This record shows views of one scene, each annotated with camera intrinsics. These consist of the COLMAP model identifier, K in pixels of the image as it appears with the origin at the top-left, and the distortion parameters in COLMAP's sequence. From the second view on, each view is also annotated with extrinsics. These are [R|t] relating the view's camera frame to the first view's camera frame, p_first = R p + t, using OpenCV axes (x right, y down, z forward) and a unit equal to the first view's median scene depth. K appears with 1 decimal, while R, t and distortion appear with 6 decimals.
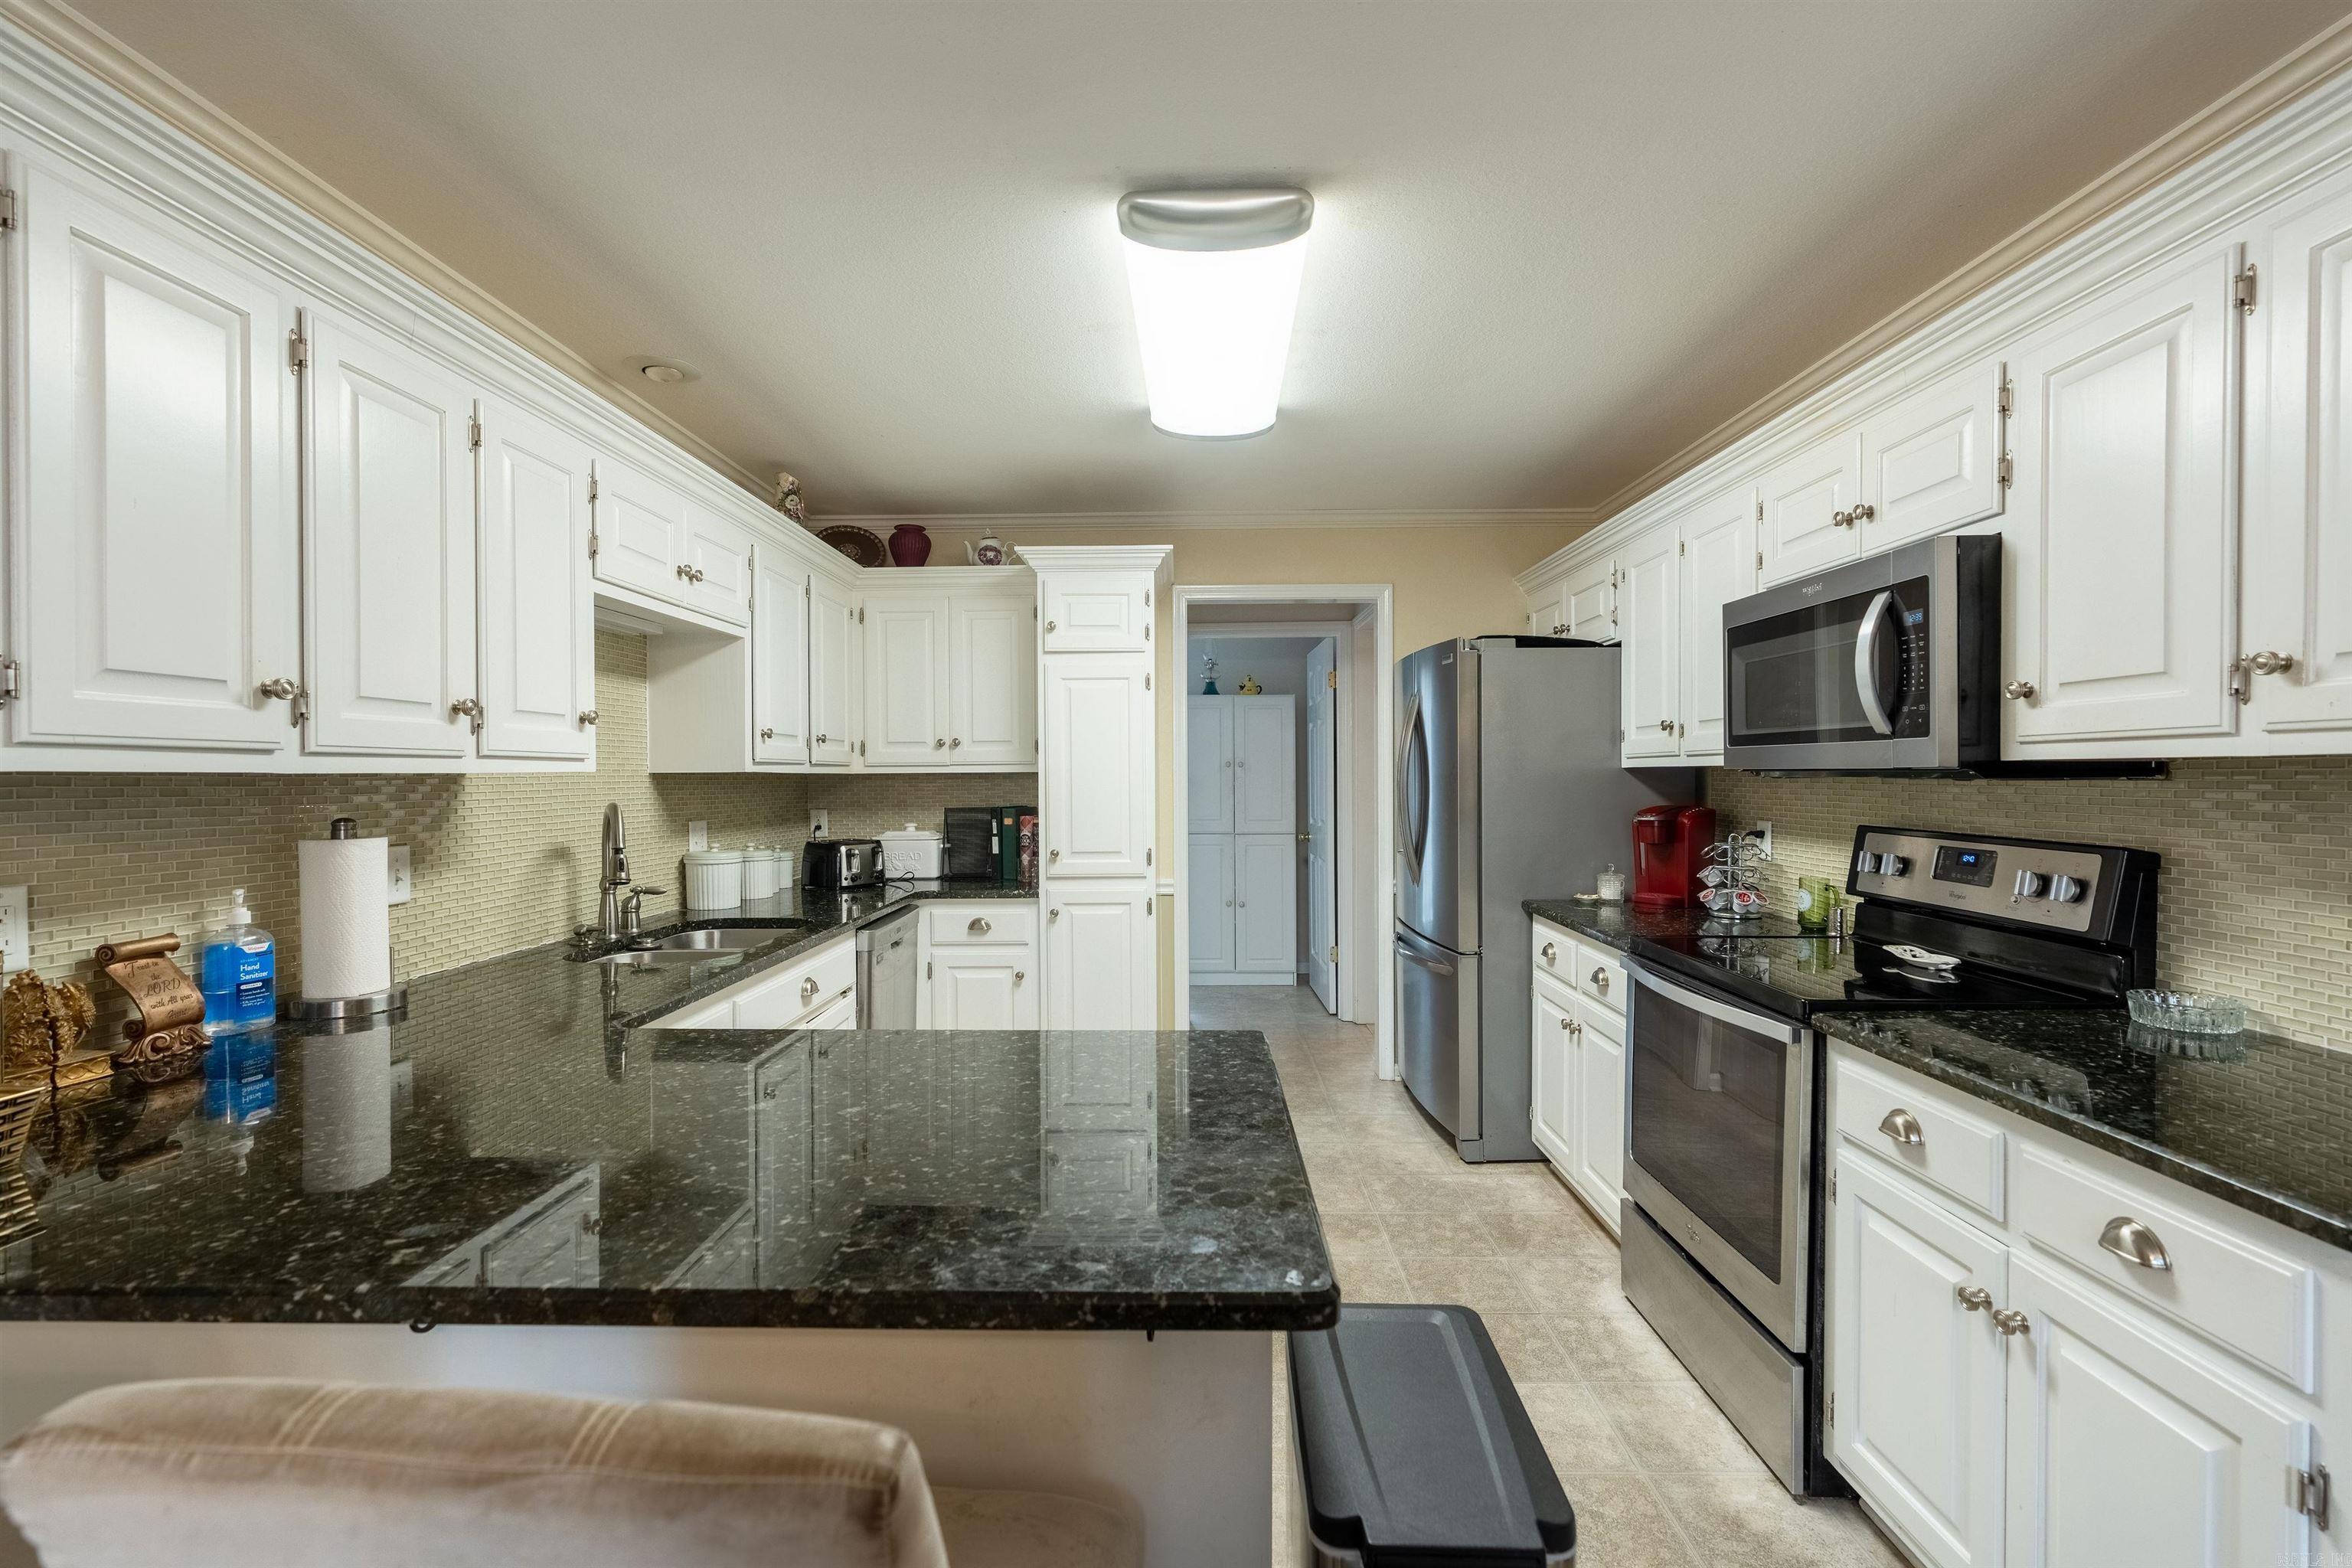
lens RADIAL K [[1057.2, 0, 1174.7], [0, 1057.2, 779.6], [0, 0, 1]] dist [-0.011036, 0.004721]
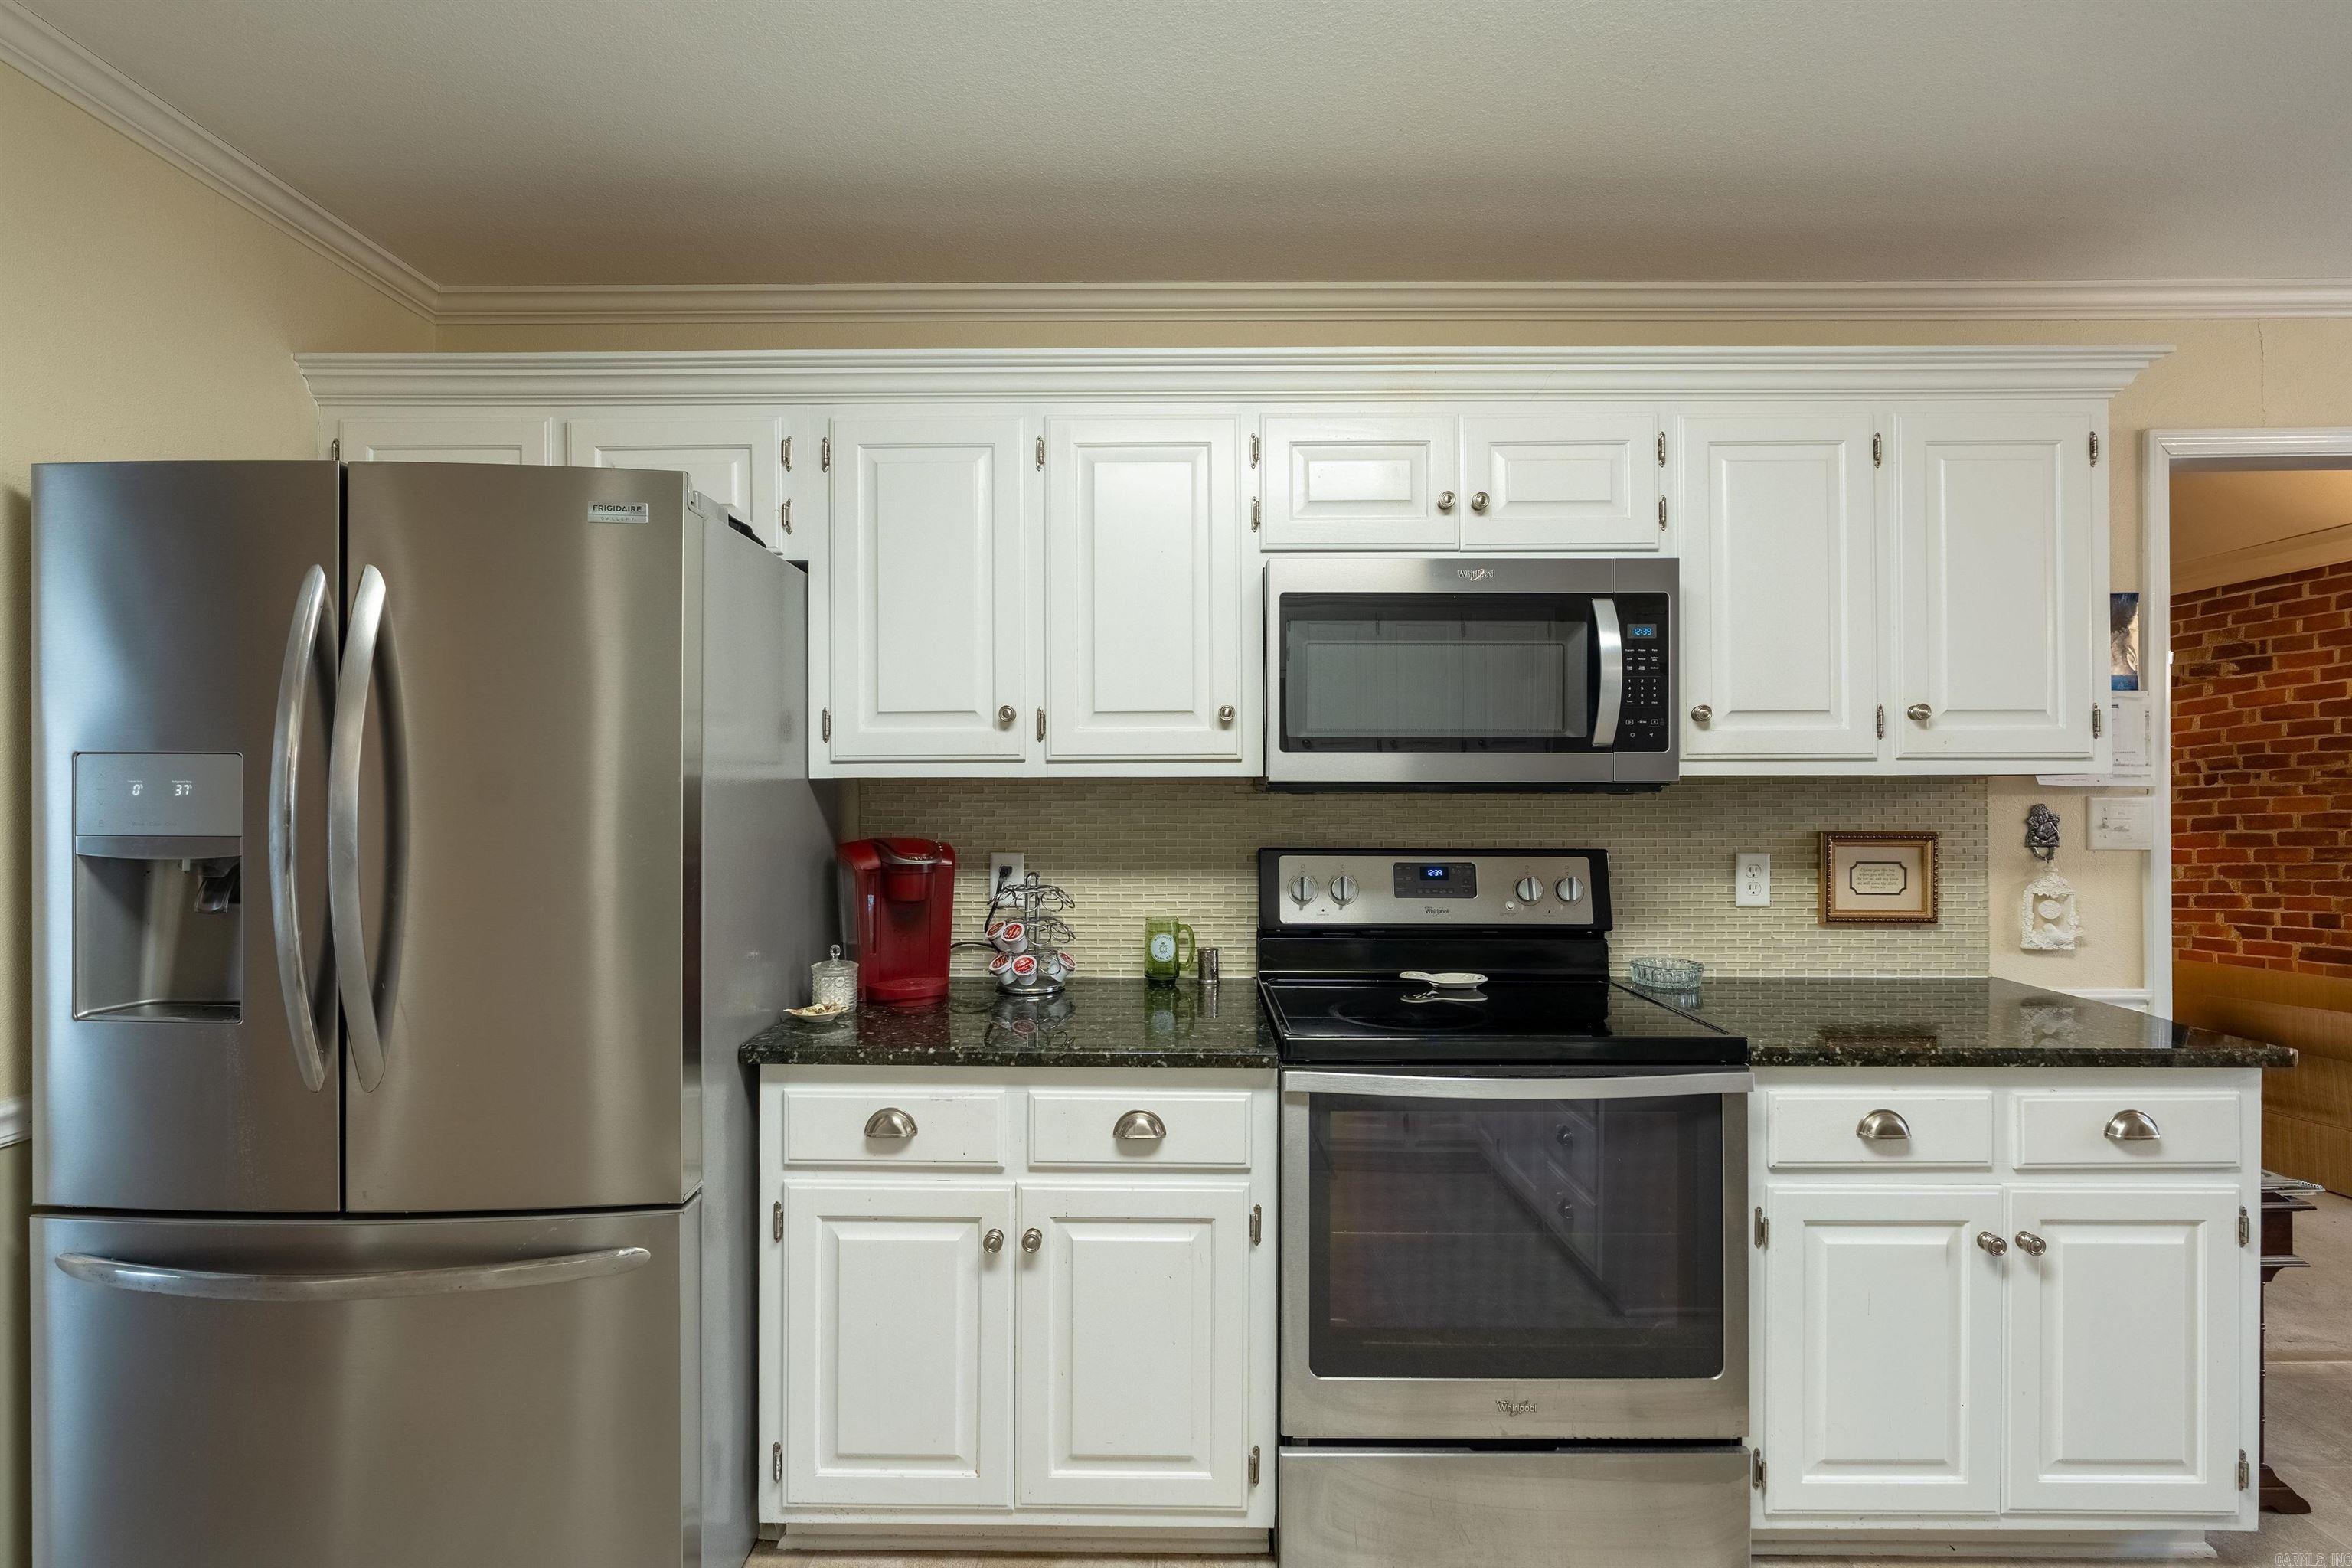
lens RADIAL K [[1057.2, 0, 1143.9], [0, 1057.2, 787.6], [0, 0, 1]] dist [-0.011036, 0.004721]
pose [[-0.011800, 0.004422, 0.999921, -0.286702], [0.007379, 0.999963, -0.004335, -0.004657], [-0.999903, 0.007327, -0.011833, 1.447044]]
